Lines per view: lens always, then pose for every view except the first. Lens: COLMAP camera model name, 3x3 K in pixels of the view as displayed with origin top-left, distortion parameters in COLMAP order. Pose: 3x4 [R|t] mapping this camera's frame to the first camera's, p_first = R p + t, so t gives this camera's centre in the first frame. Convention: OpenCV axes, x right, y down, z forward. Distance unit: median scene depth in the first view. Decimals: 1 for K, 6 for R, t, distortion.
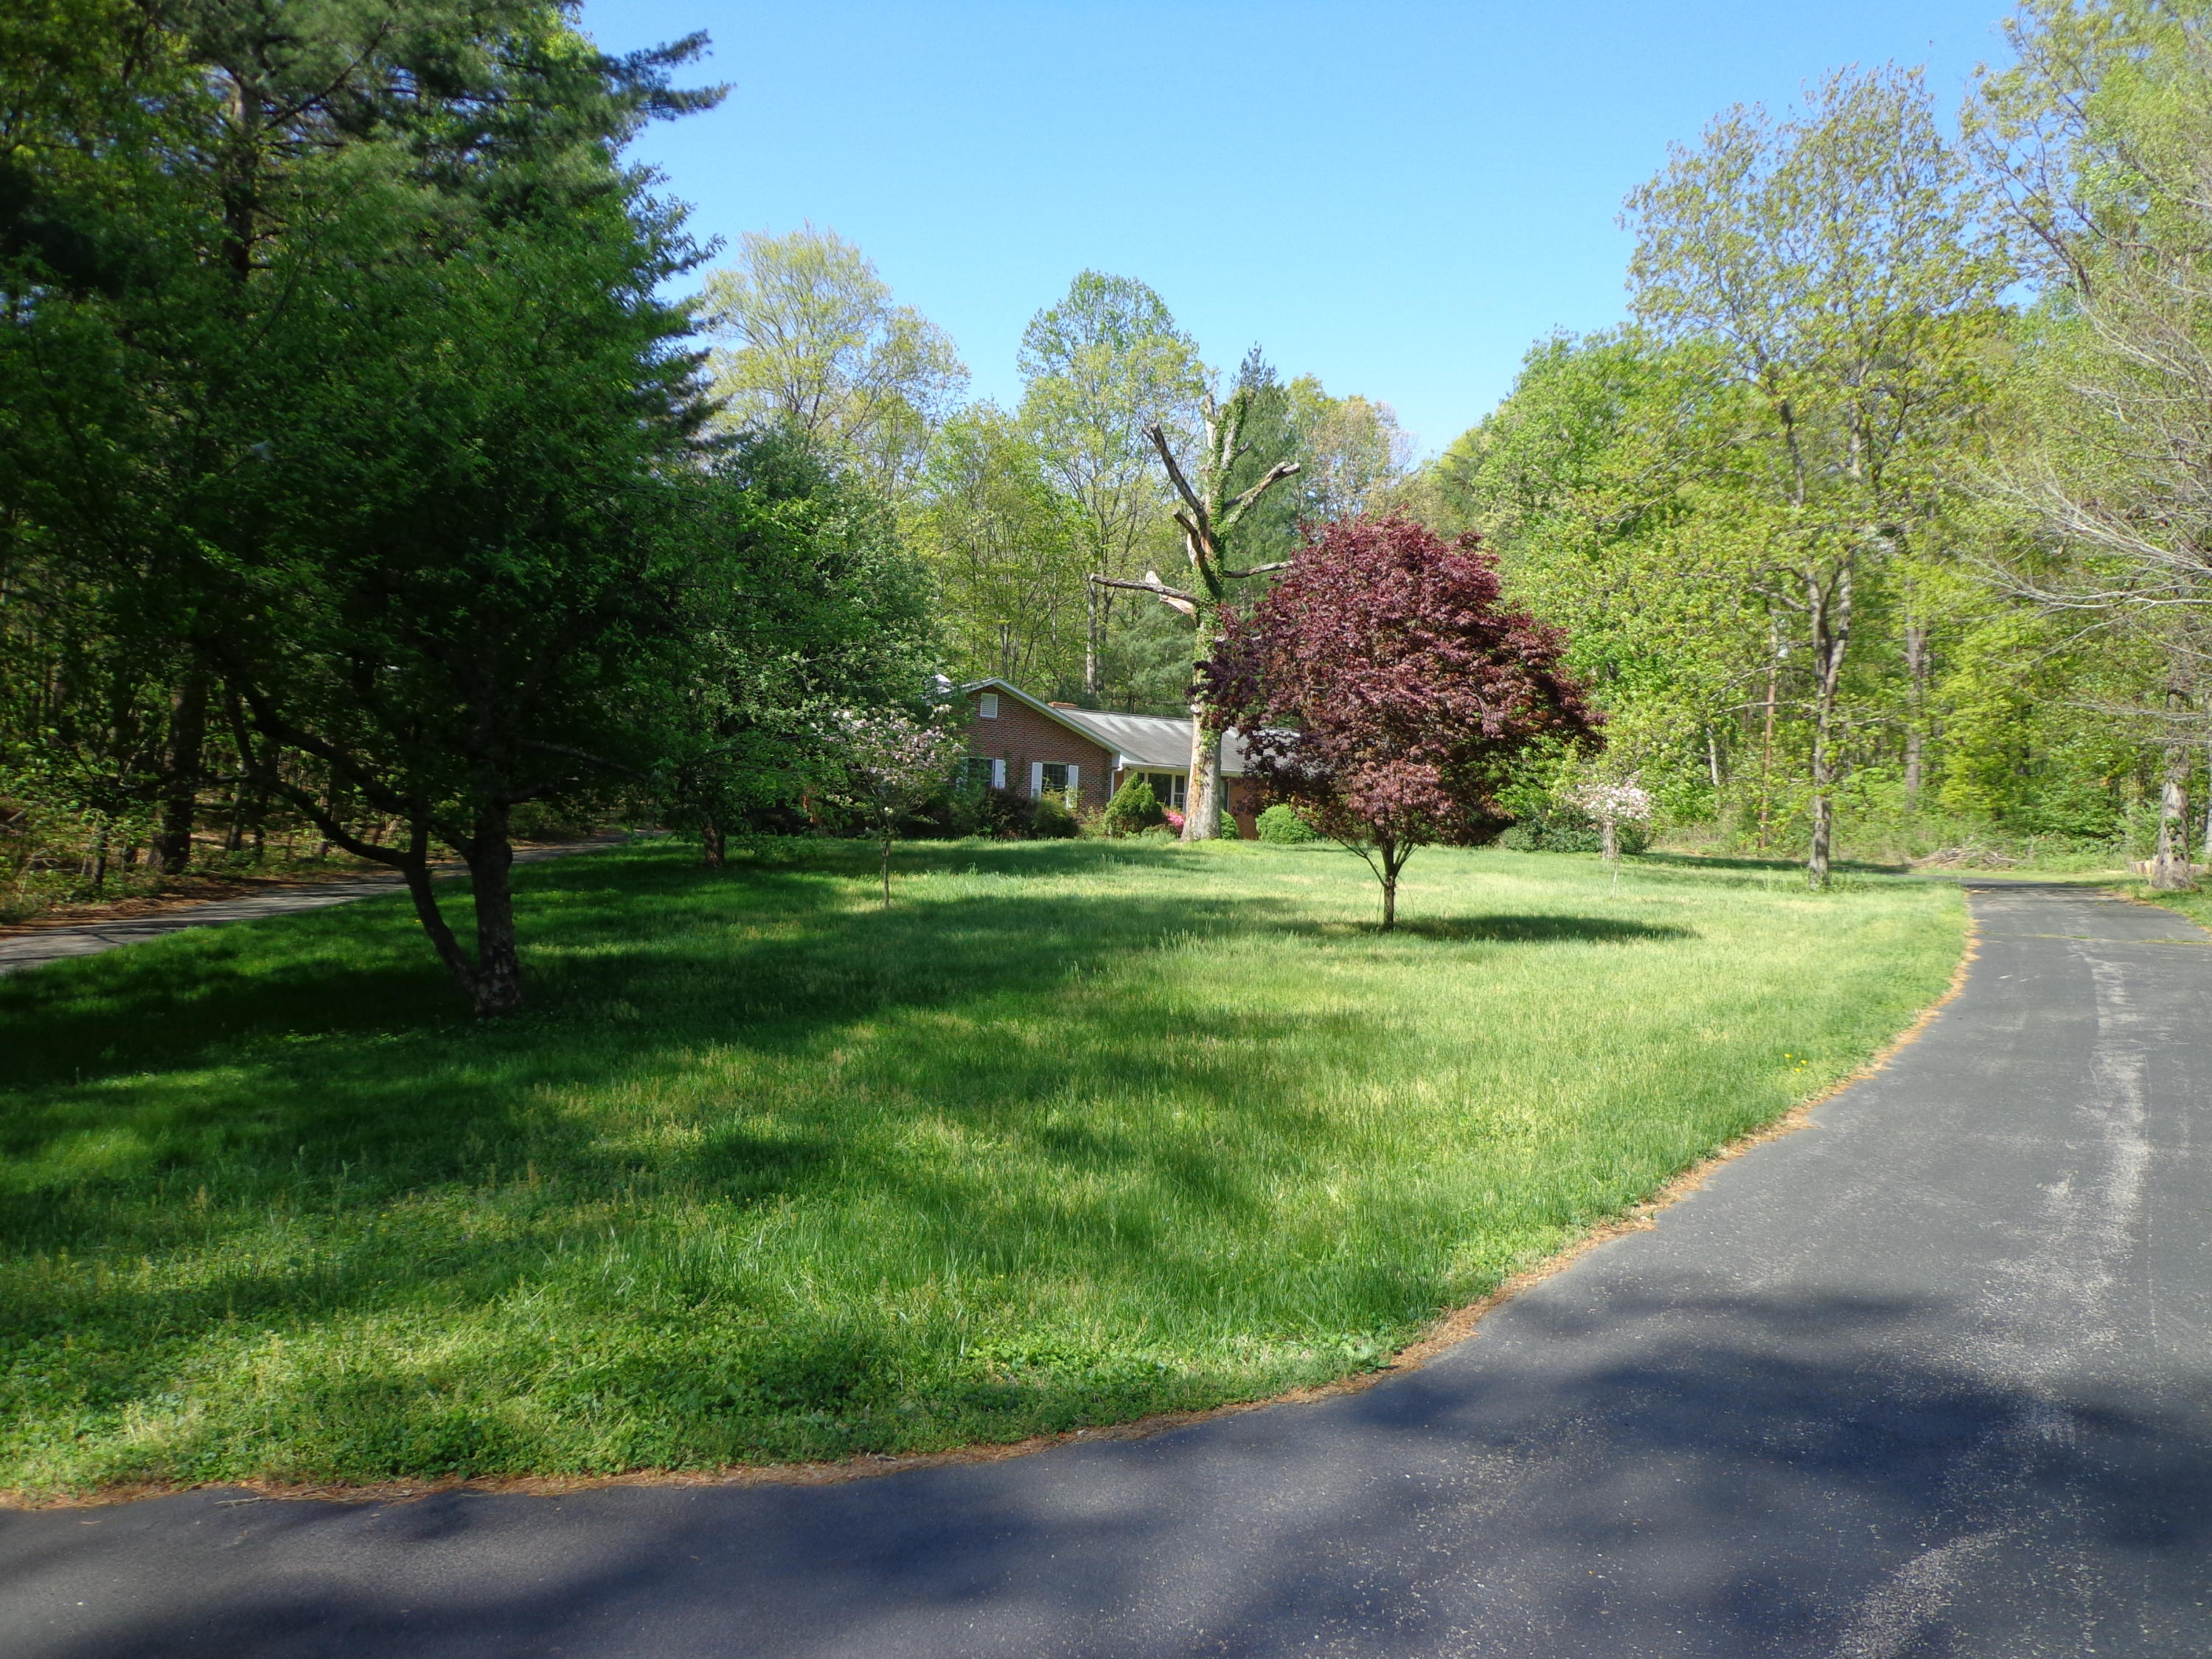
lens RADIAL K [[1638.8, 0, 1094.6], [0, 1638.8, 836.2], [0, 0, 1]] dist [0.008236, 0.001349]
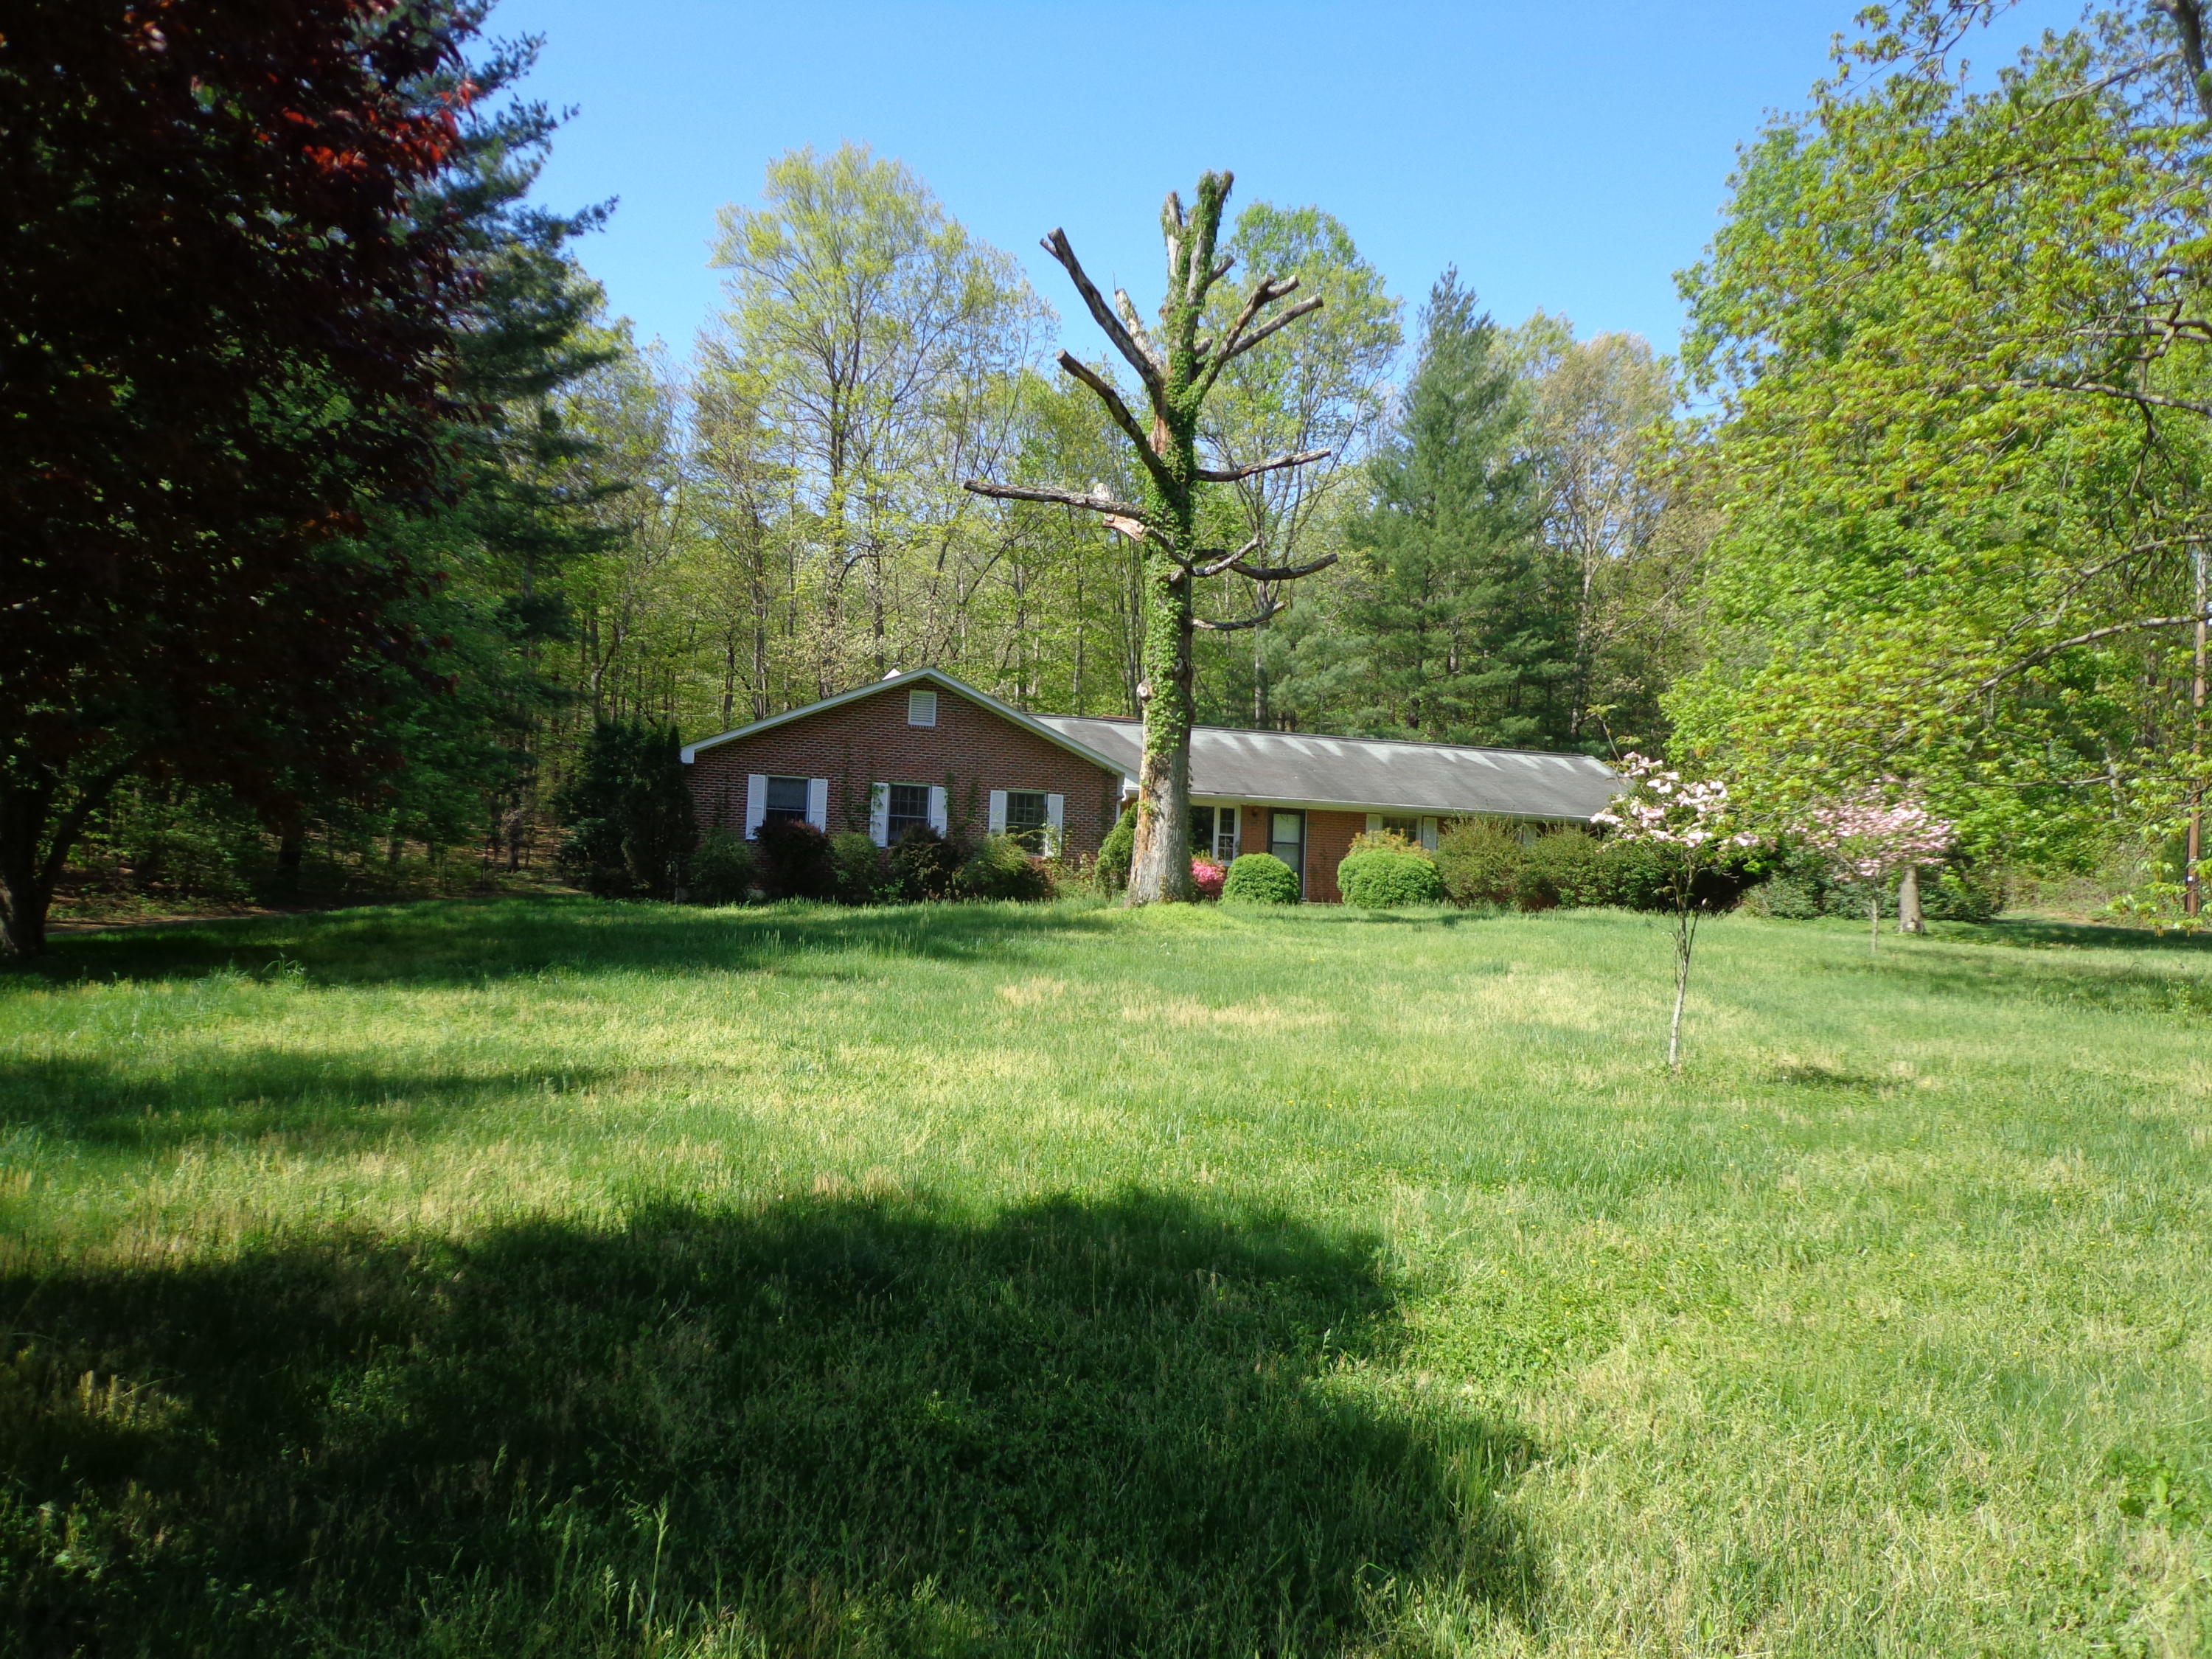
lens RADIAL K [[1638.8, 0, 1100.3], [0, 1638.8, 831.7], [0, 0, 1]] dist [0.008236, 0.001349]
pose [[0.978952, -0.011671, -0.203755, 0.146869], [0.003717, 0.999218, -0.039376, -0.000910], [0.204055, 0.037790, 0.978230, 0.342665]]
